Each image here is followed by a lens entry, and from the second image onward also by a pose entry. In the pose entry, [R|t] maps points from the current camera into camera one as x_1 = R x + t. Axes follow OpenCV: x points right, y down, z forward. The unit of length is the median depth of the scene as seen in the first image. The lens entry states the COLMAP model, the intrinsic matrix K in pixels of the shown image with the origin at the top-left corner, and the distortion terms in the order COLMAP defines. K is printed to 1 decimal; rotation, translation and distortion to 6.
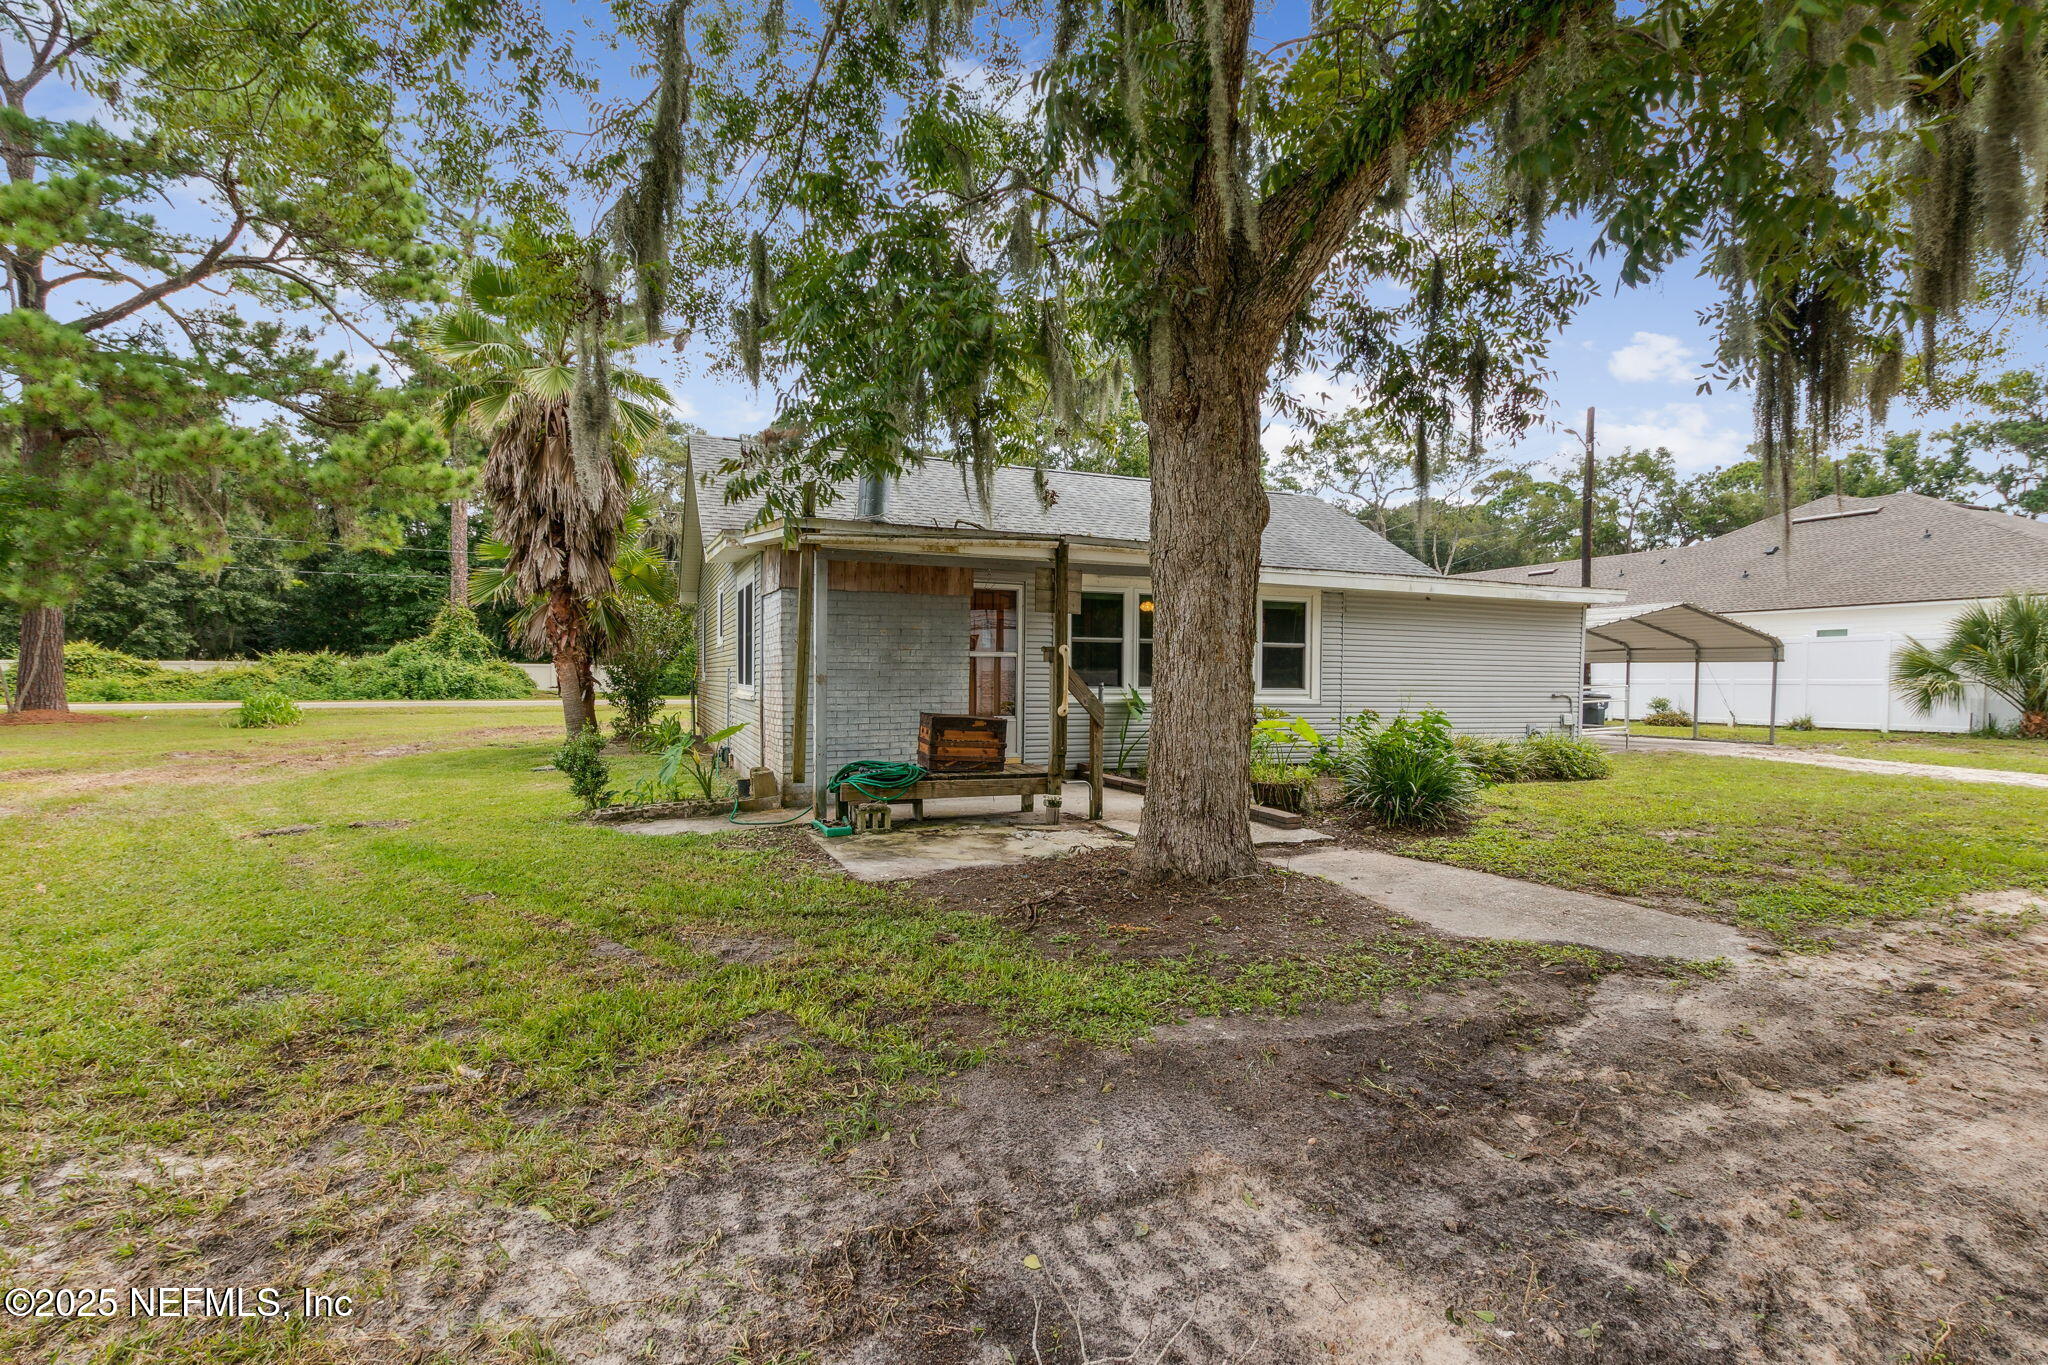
lens RADIAL K [[1214.8, 0, 1024.0], [0, 1214.8, 682.5], [0, 0, 1]] dist [0.006093, 0.000364]
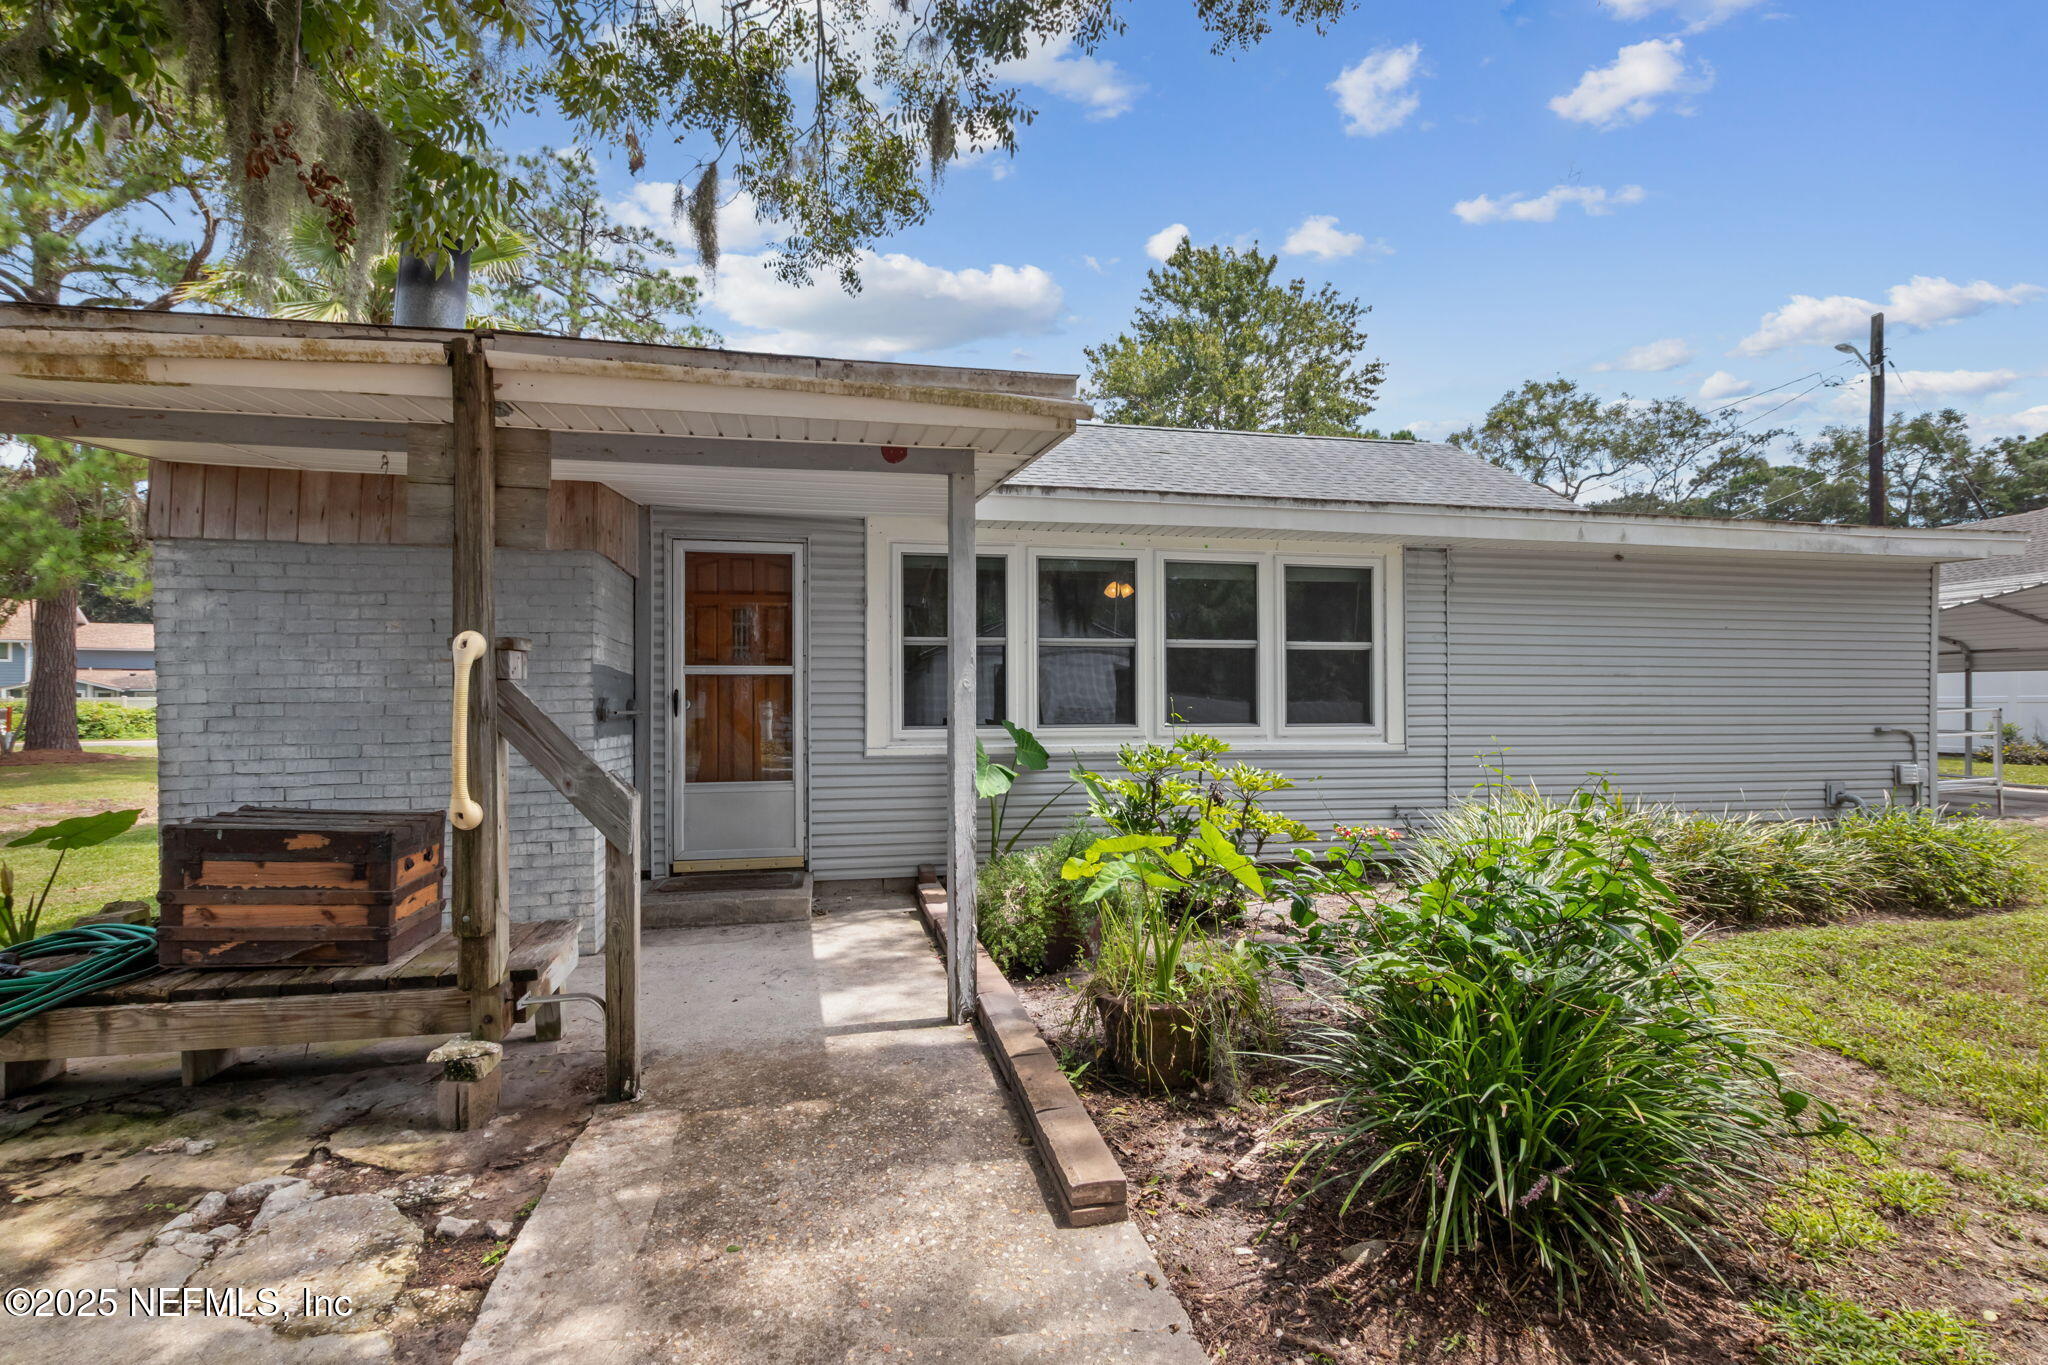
lens RADIAL K [[1036.2, 0, 1024.0], [0, 1036.2, 682.5], [0, 0, 1]] dist [-0.004420, -0.001558]
pose [[0.976179, -0.014444, -0.216487, 0.074596], [0.009460, 0.999666, -0.024043, -0.001760], [0.216762, 0.021422, 0.975989, 0.214756]]
